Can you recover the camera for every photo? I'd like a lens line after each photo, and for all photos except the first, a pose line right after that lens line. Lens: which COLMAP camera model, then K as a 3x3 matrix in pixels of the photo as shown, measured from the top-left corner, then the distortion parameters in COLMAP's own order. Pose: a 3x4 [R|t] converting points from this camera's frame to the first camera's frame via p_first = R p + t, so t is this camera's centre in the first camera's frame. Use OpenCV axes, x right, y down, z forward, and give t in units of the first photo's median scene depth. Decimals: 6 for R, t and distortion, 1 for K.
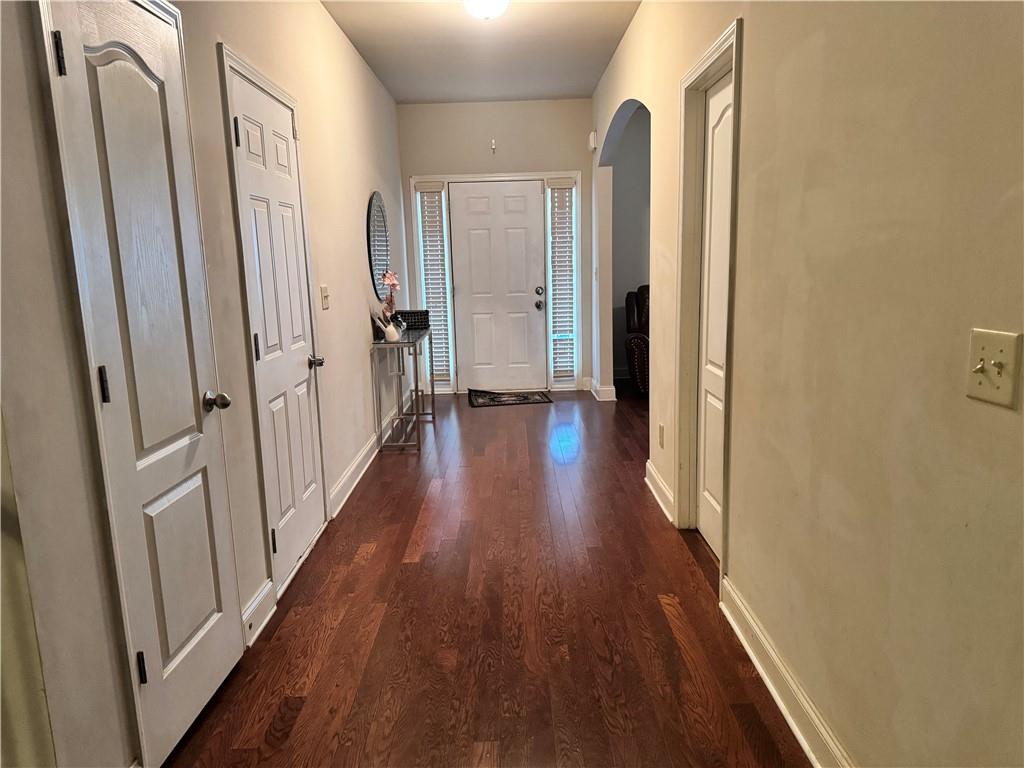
lens RADIAL K [[682.6, 0, 517.7], [0, 682.6, 385.2], [0, 0, 1]] dist [0.044475, -0.059695]
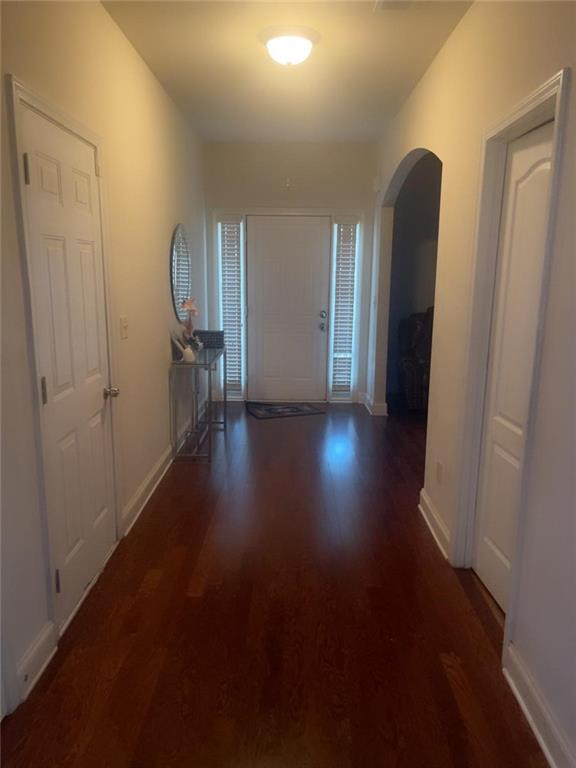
lens RADIAL K [[542.9, 0, 288.0], [0, 542.9, 384.0], [0, 0, 1]] dist [0.000621, -0.004453]
pose [[0.998941, 0.044273, -0.012522, -0.013422], [-0.043952, 0.998724, 0.024881, -0.057617], [0.013607, -0.024304, 0.999612, 0.134306]]
